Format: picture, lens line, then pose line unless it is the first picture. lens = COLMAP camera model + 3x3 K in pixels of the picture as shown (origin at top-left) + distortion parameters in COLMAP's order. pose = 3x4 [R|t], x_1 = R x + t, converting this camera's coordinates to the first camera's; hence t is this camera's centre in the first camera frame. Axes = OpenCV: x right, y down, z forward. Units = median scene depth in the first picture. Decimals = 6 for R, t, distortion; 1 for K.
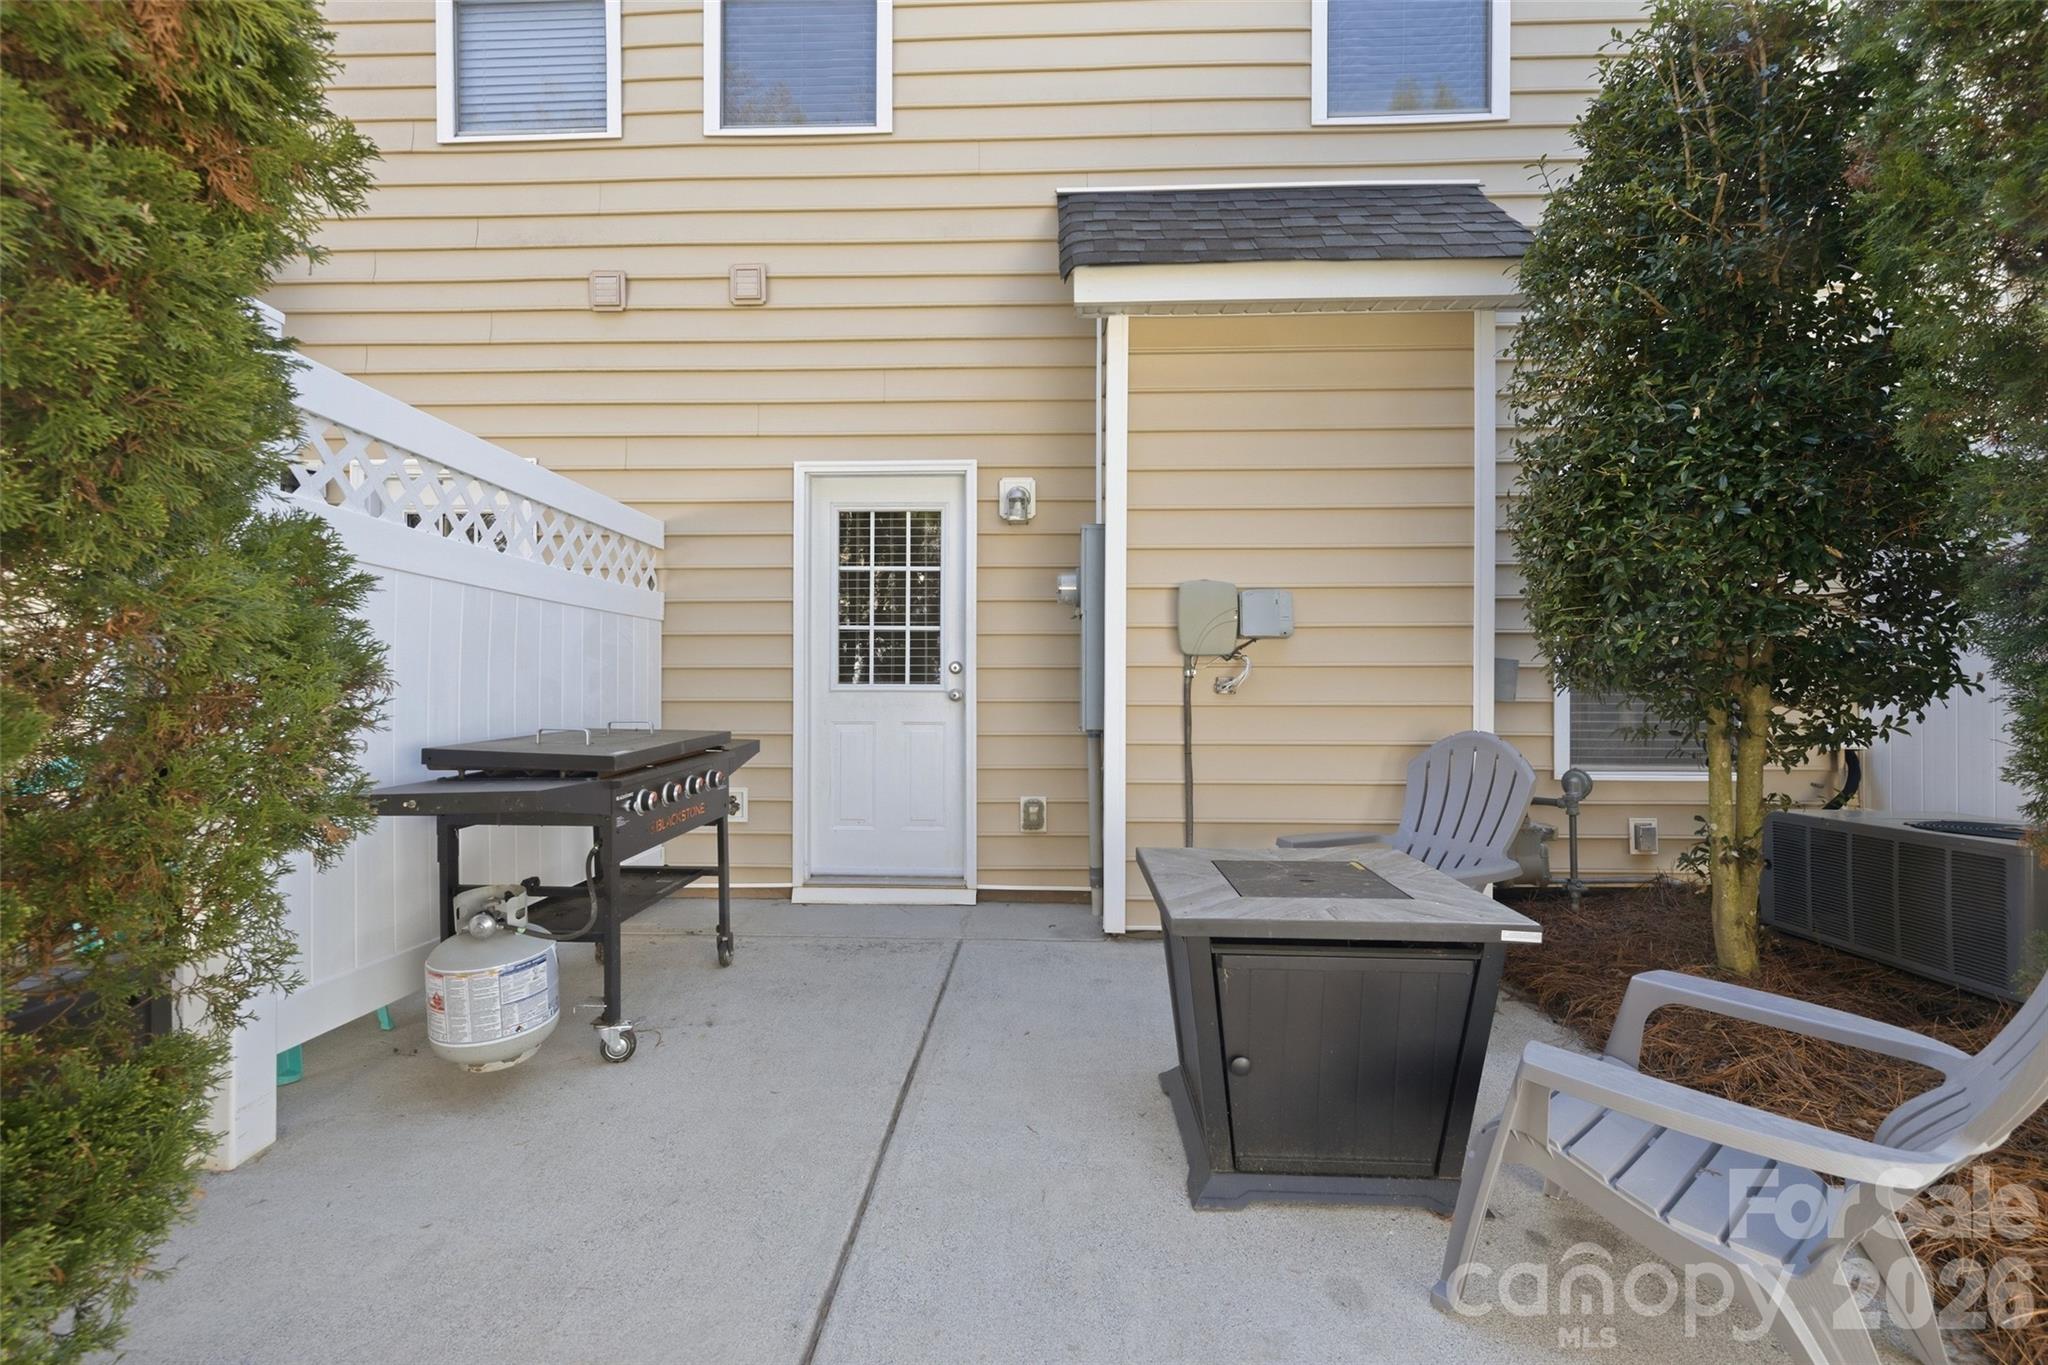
lens RADIAL K [[897.2, 0, 1019.4], [0, 897.2, 689.1], [0, 0, 1]] dist [0.004974, 0.000234]
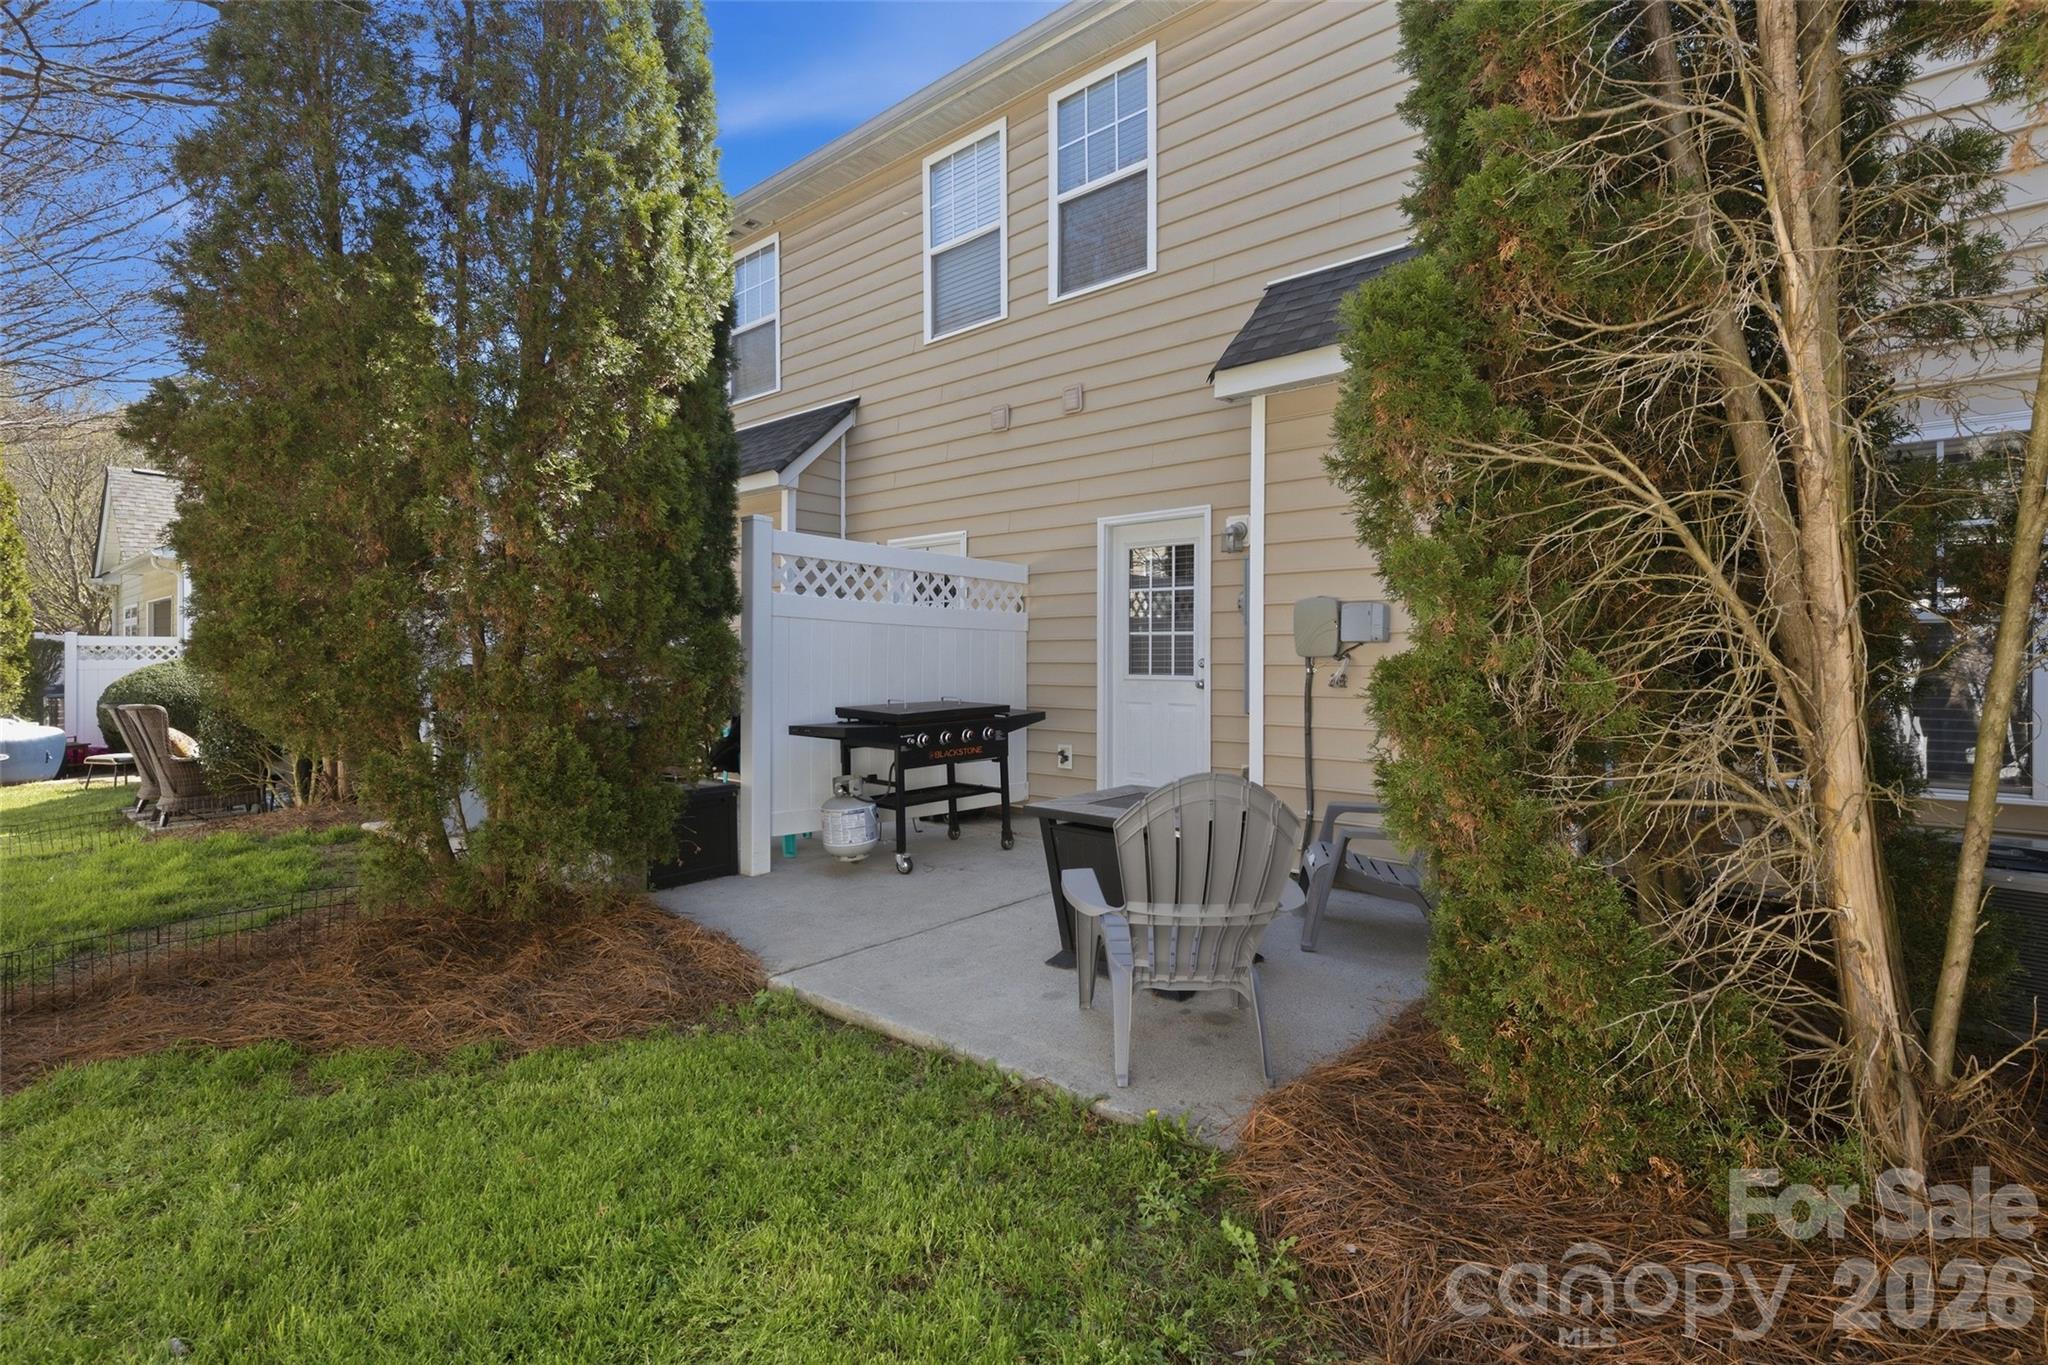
lens RADIAL K [[947.9, 0, 1021.7], [0, 947.9, 674.6], [0, 0, 1]] dist [-0.000273, -0.000002]
pose [[0.776753, 0.011022, -0.629708, 0.674591], [-0.006264, 0.999933, 0.009775, -0.021441], [0.629774, -0.003649, 0.776770, -0.273168]]
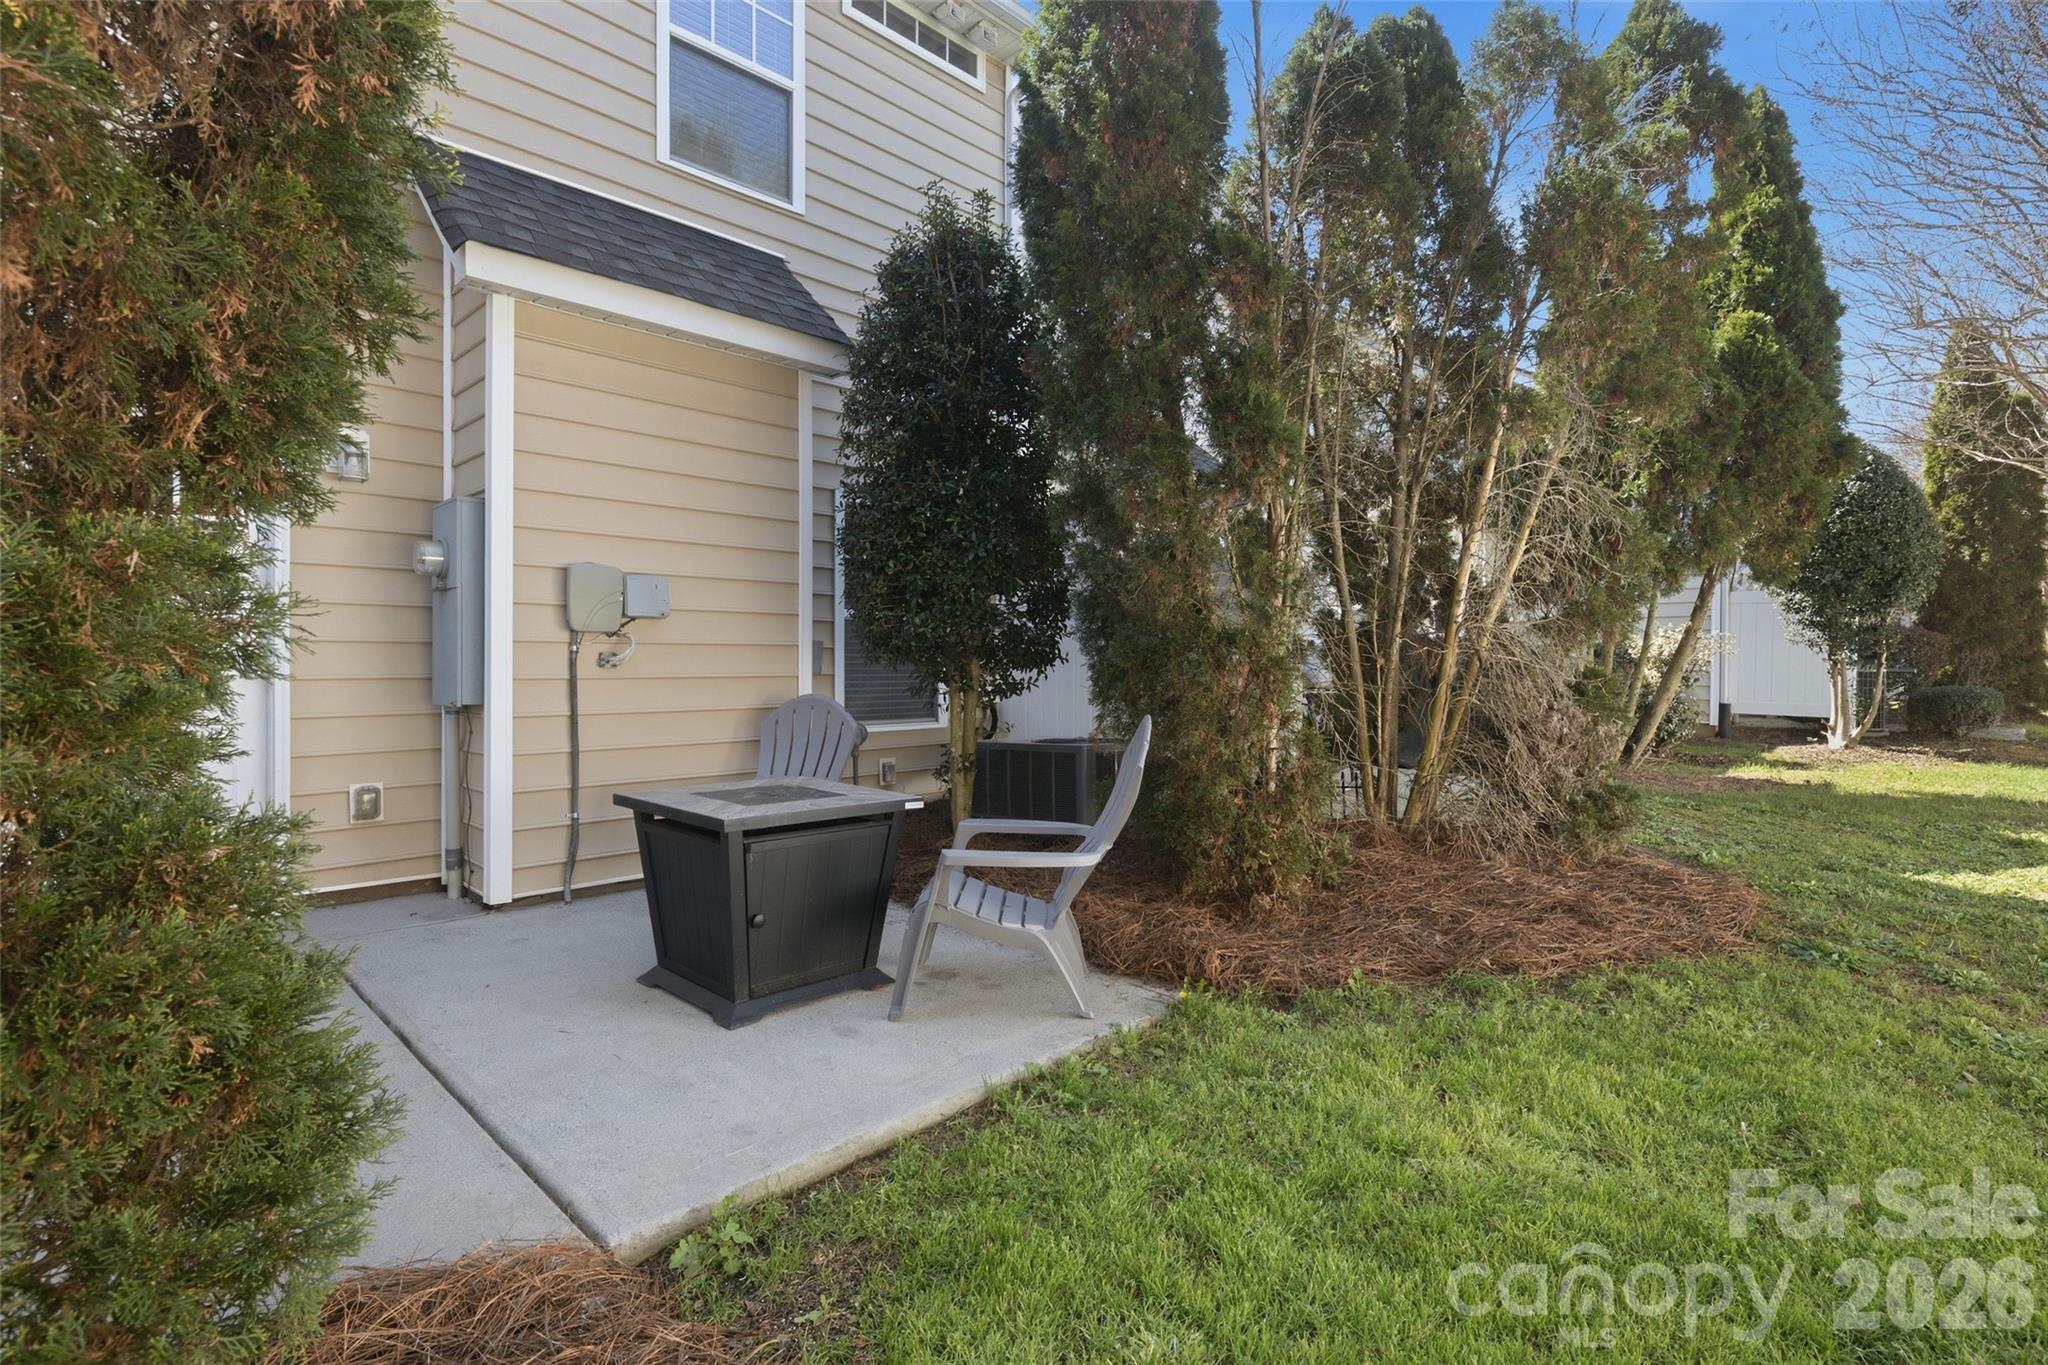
lens RADIAL K [[979.9, 0, 1024.0], [0, 979.9, 682.5], [0, 0, 1]] dist [-0.000973, -0.000073]
pose [[0.674670, -0.013822, 0.737990, -0.294197], [0.007244, 0.999900, 0.012104, 0.012110], [-0.738084, -0.002820, 0.674703, -0.173081]]
